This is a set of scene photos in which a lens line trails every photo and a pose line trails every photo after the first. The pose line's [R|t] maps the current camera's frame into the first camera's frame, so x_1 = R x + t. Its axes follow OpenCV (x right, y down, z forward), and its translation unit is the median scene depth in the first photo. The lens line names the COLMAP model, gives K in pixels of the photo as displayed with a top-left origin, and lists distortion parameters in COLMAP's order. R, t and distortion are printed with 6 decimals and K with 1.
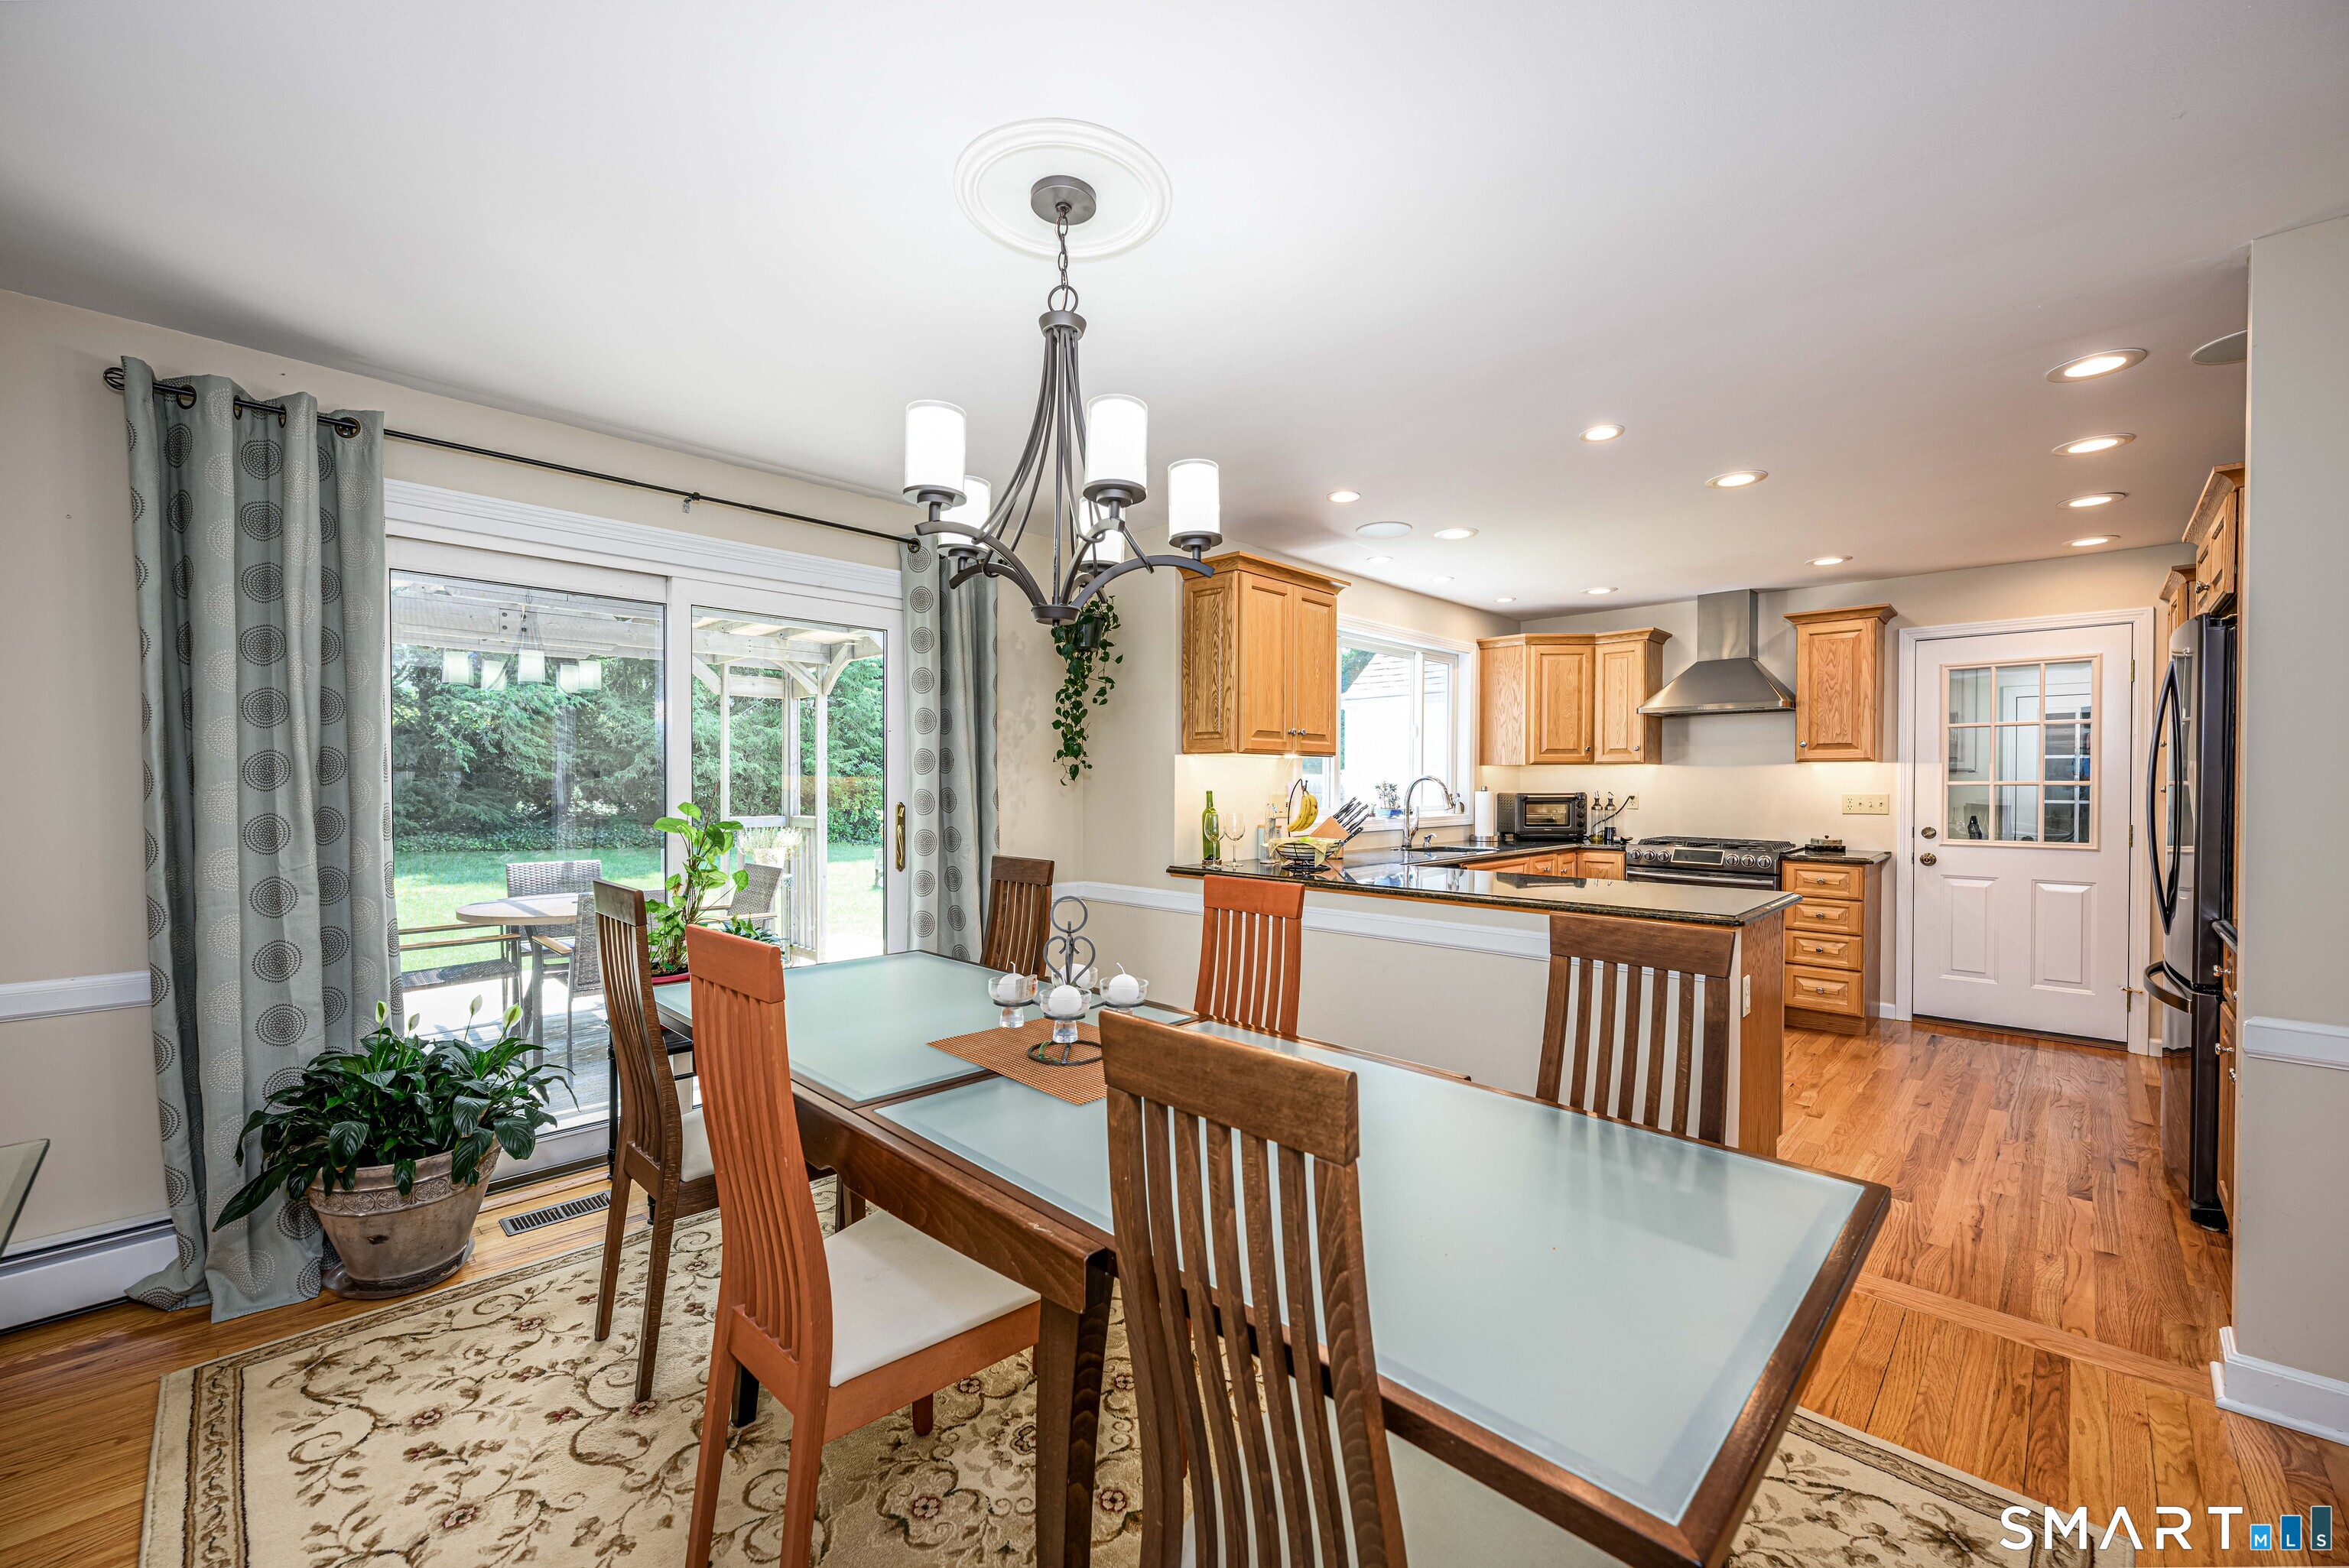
lens RADIAL K [[921.0, 0, 1174.5], [0, 921.0, 784.0], [0, 0, 1]] dist [-0.000159, -0.000008]
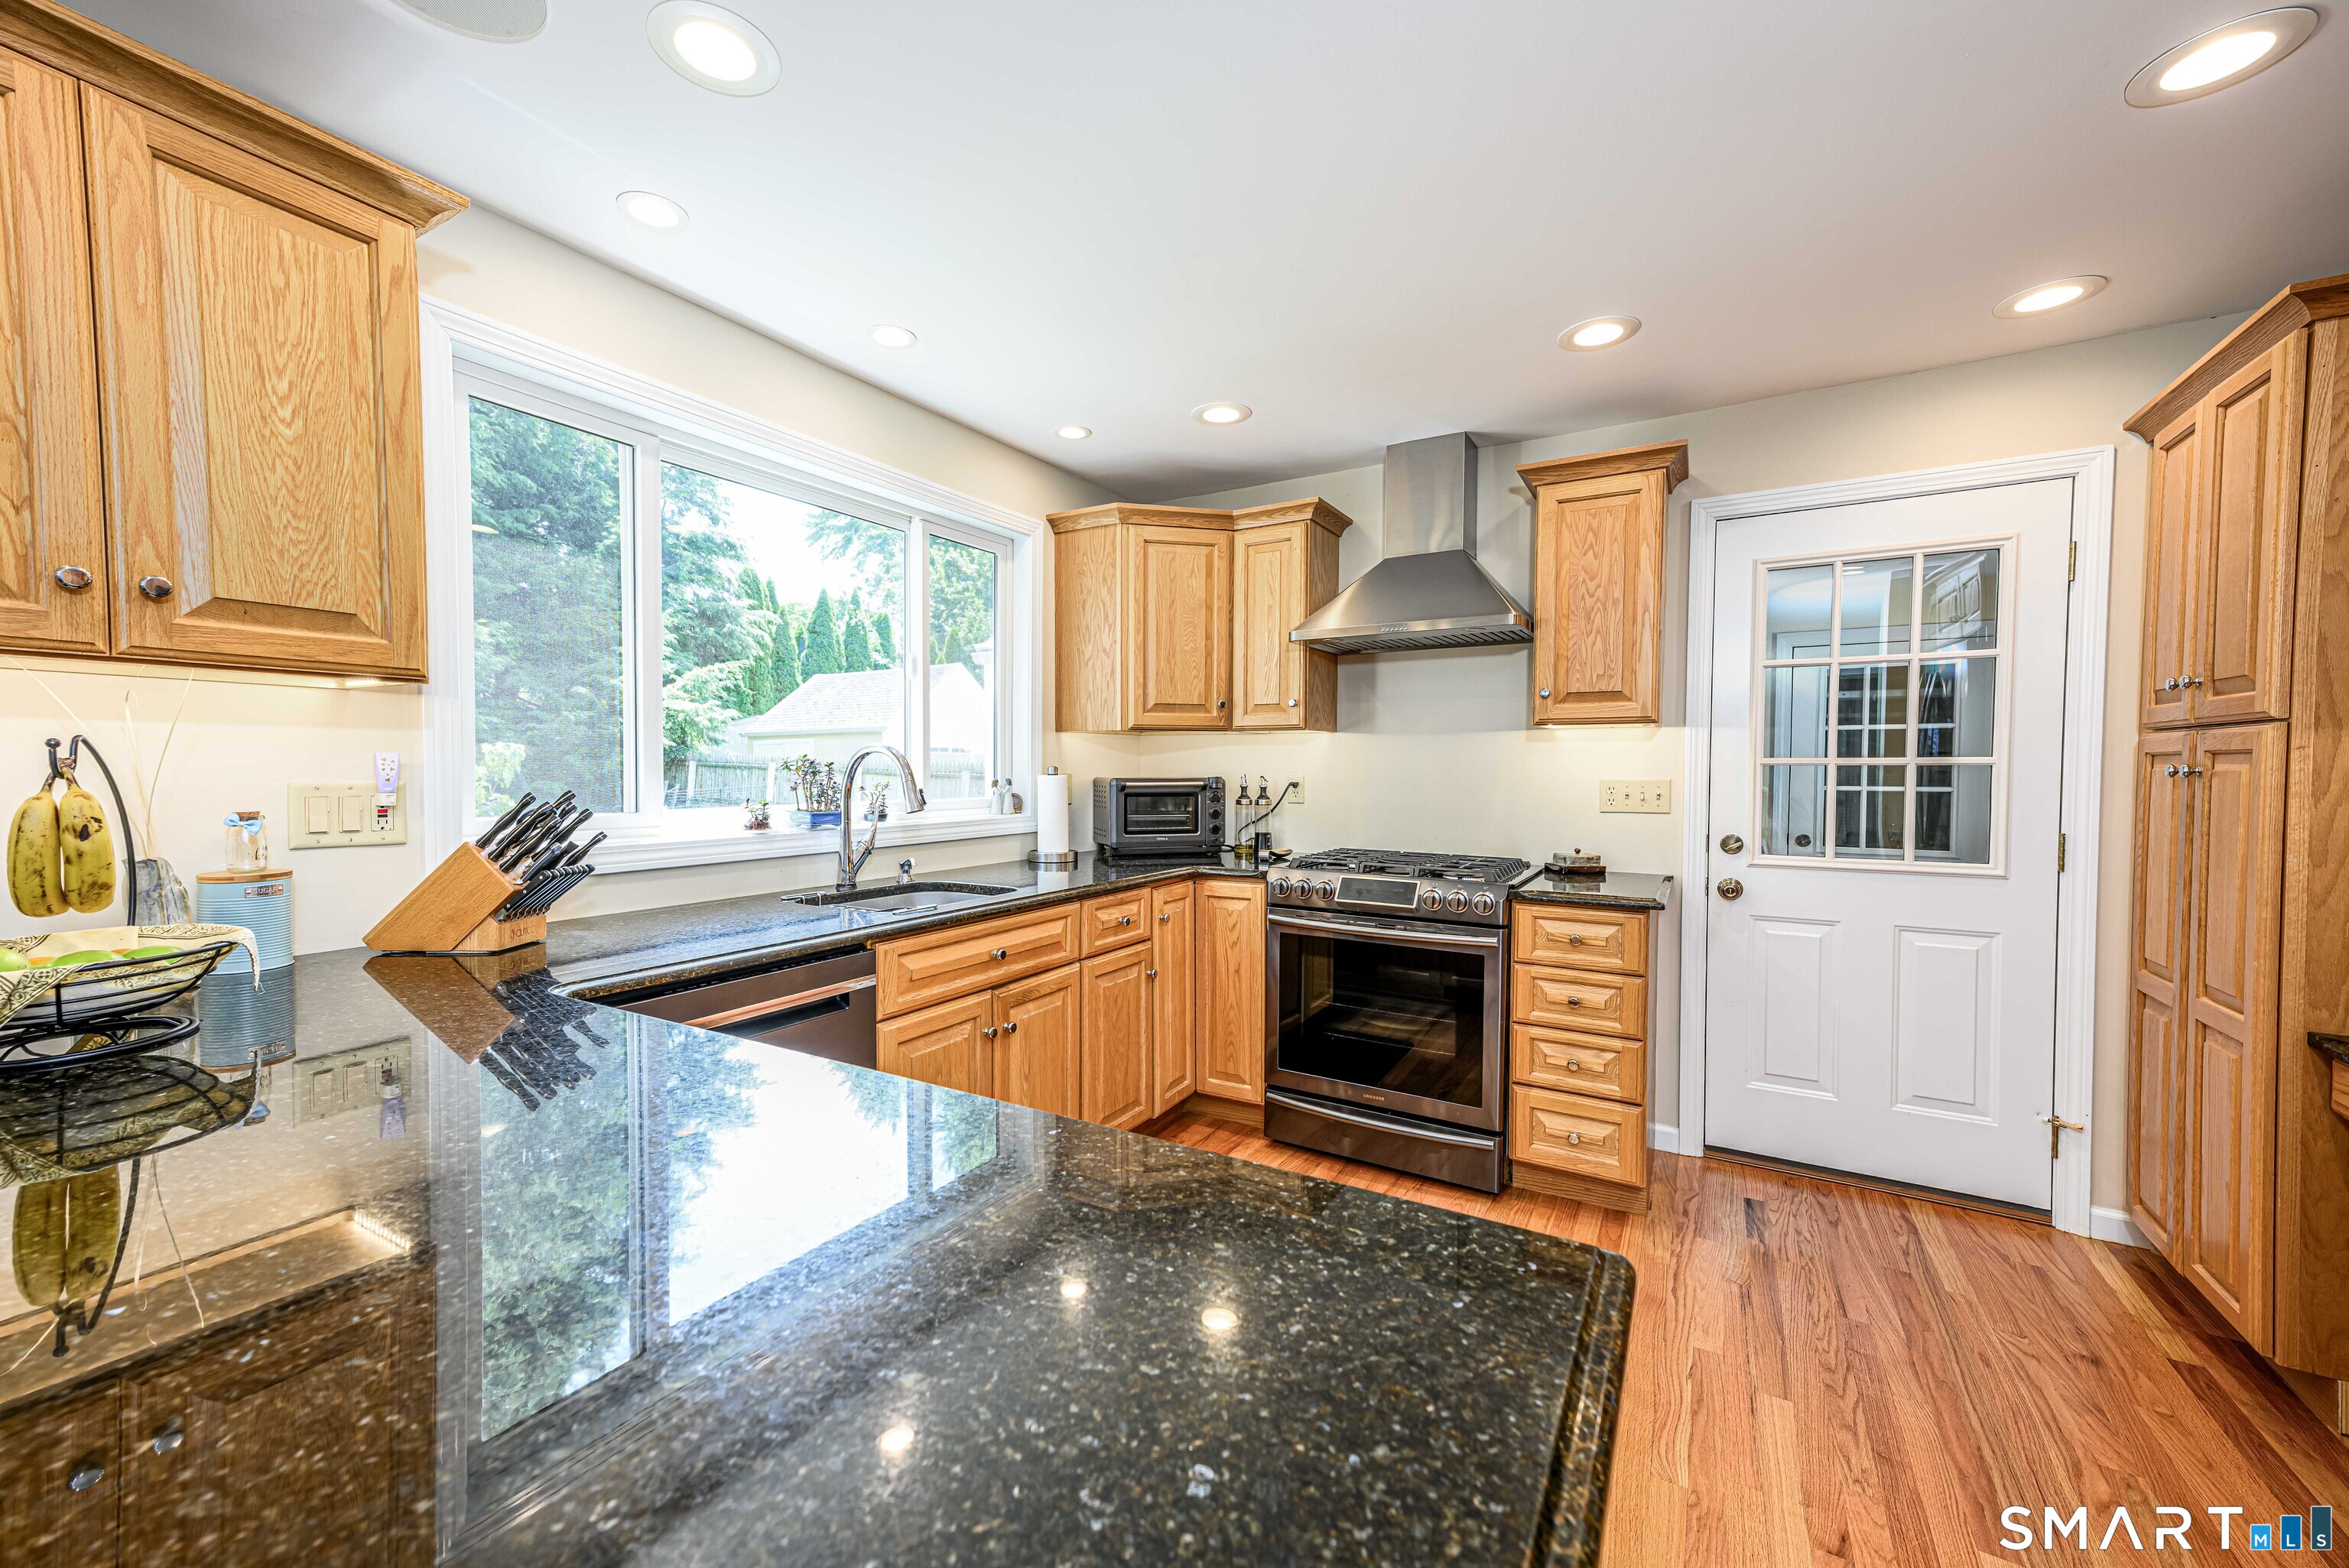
lens RADIAL K [[910.3, 0, 1174.5], [0, 910.3, 784.0], [0, 0, 1]] dist [0.026214, 0.000021]
pose [[0.971322, -0.003246, 0.237748, 0.307951], [-0.000950, 0.999846, 0.017534, 0.003554], [-0.237768, -0.017257, 0.971169, 0.478306]]
